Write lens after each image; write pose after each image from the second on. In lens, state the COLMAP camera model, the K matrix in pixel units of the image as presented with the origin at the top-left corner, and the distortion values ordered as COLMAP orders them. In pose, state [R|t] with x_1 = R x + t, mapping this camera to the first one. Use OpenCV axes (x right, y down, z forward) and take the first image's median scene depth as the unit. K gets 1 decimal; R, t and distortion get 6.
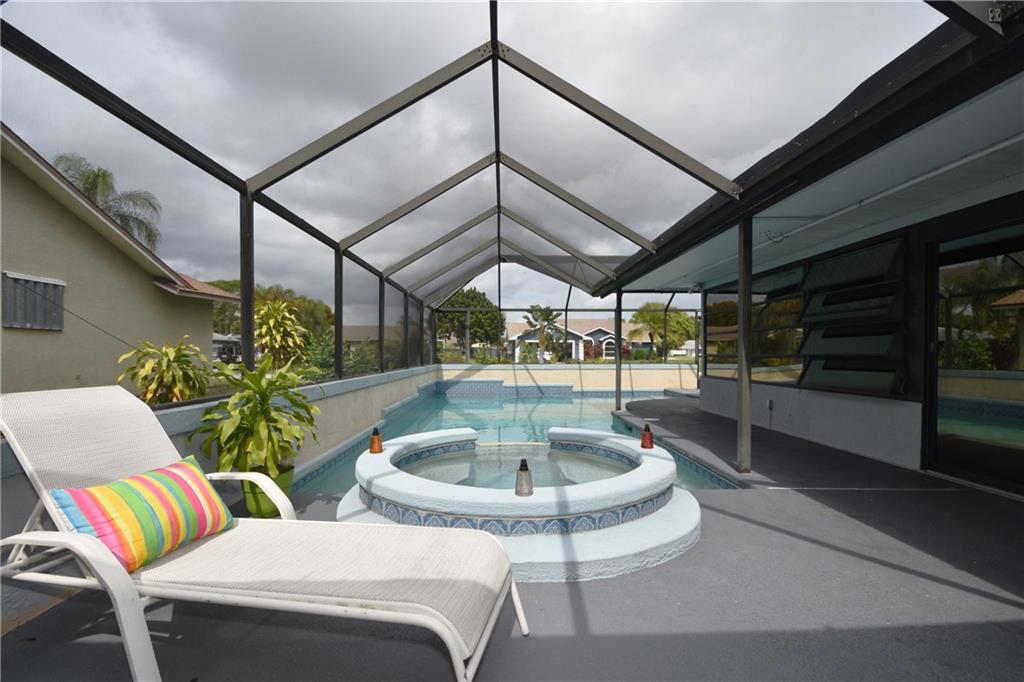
lens RADIAL K [[451.4, 0, 517.2], [0, 451.4, 354.9], [0, 0, 1]] dist [0.018580, -0.023938]
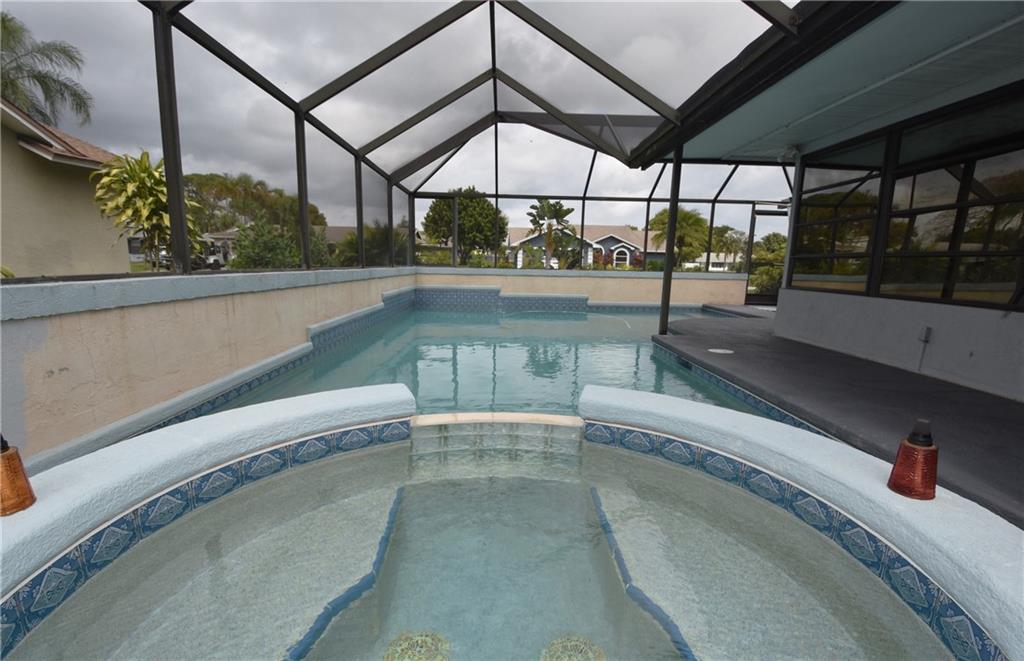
lens RADIAL K [[462.4, 0, 513.7], [0, 462.4, 345.2], [0, 0, 1]] dist [0.026664, -0.033669]
pose [[0.999691, 0.023123, -0.009154, 0.003039], [-0.021225, 0.985128, 0.170505, 0.016294], [0.012960, -0.170258, 0.985314, 0.208955]]
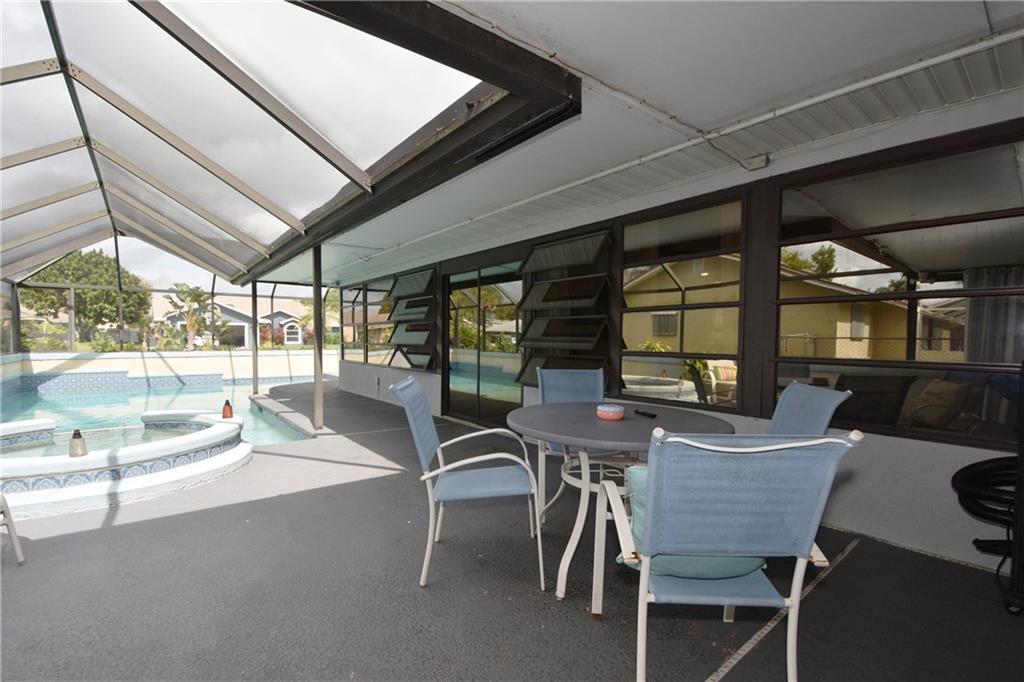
lens RADIAL K [[451.4, 0, 517.2], [0, 451.4, 354.9], [0, 0, 1]] dist [0.018580, -0.023938]
pose [[0.798951, -0.017281, 0.601148, 0.052313], [-0.003794, 0.999422, 0.033773, -0.006682], [-0.601385, -0.029263, 0.798424, -0.162353]]
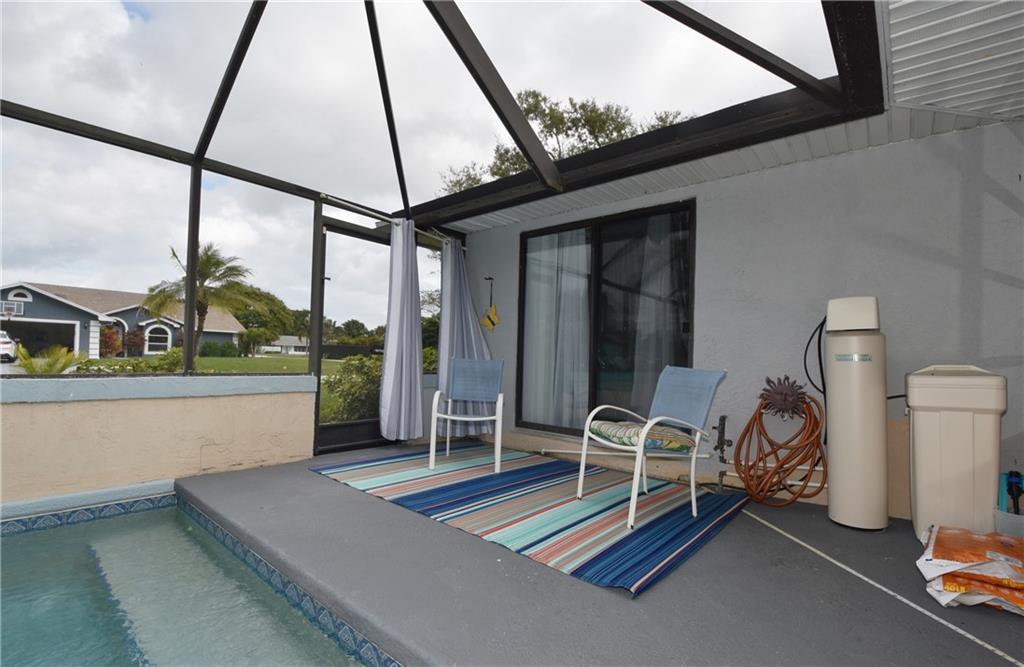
lens RADIAL K [[460.3, 0, 521.0], [0, 460.3, 352.4], [0, 0, 1]] dist [0.002524, -0.018618]
pose [[0.668095, 0.027037, 0.743584, 0.300938], [-0.025282, 0.999587, -0.013631, 0.007017], [-0.743646, -0.009693, 0.668503, 0.801710]]
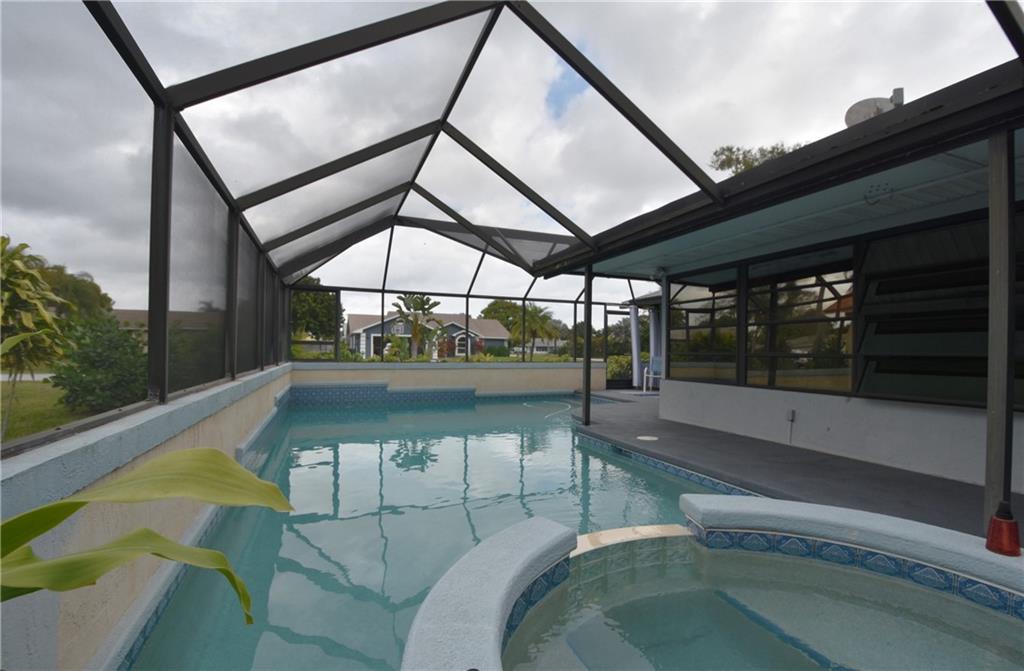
lens RADIAL K [[458.3, 0, 517.0], [0, 458.3, 354.4], [0, 0, 1]] dist [-0.002798, -0.012645]
pose [[0.938362, 0.007535, 0.345572, -0.105555], [-0.010187, 0.999931, 0.005859, 0.000173], [-0.345504, -0.009019, 0.938374, 0.222213]]
